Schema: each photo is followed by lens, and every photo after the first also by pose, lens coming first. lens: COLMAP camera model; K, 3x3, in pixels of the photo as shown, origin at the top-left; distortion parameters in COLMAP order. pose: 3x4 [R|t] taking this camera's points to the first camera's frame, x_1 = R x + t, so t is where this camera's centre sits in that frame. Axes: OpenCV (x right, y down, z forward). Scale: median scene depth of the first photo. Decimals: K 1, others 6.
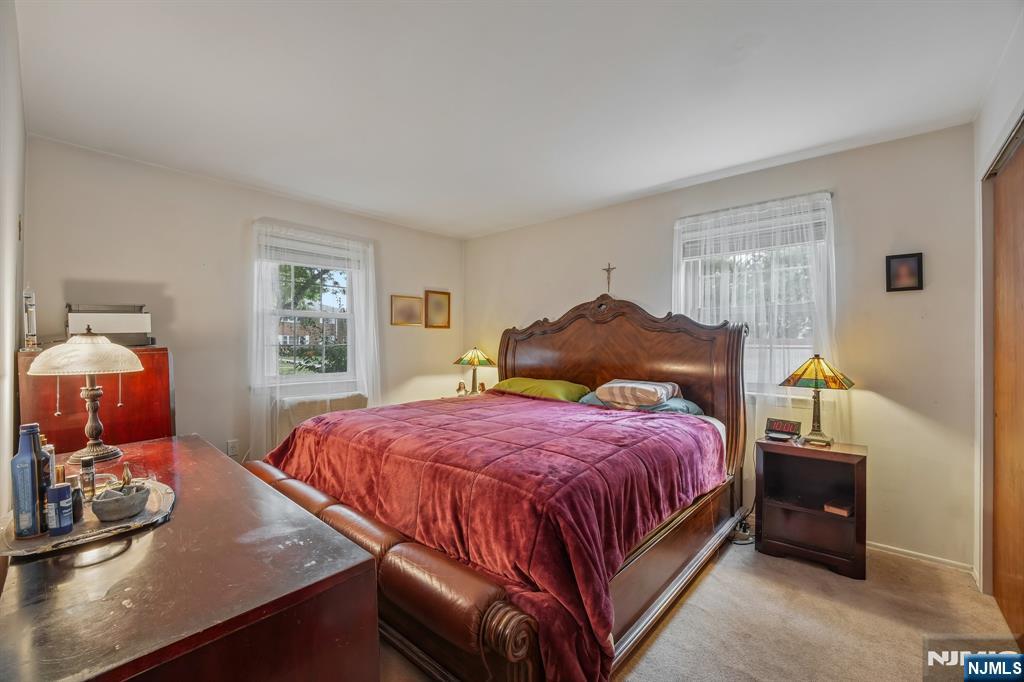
lens RADIAL K [[432.0, 0, 511.7], [0, 432.0, 340.2], [0, 0, 1]] dist [-0.001149, -0.000278]
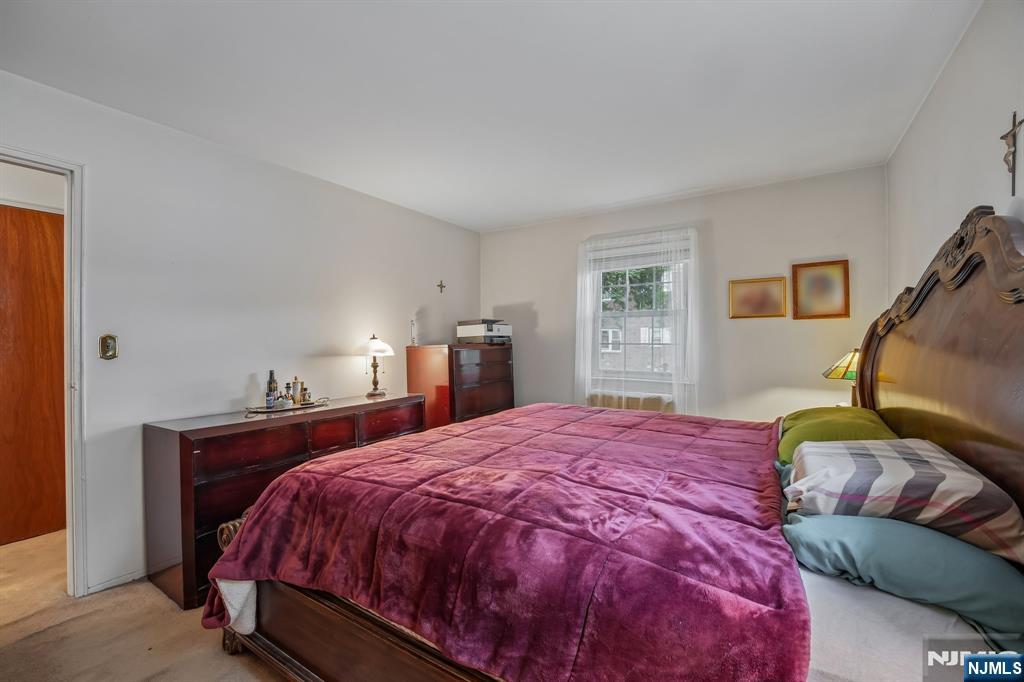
lens RADIAL K [[432.0, 0, 511.7], [0, 432.0, 340.2], [0, 0, 1]] dist [-0.001149, -0.000278]
pose [[0.142410, -0.010699, -0.989750, 0.330197], [0.005563, 0.999934, -0.010008, 0.007499], [0.989792, -0.004081, 0.142460, 0.353536]]
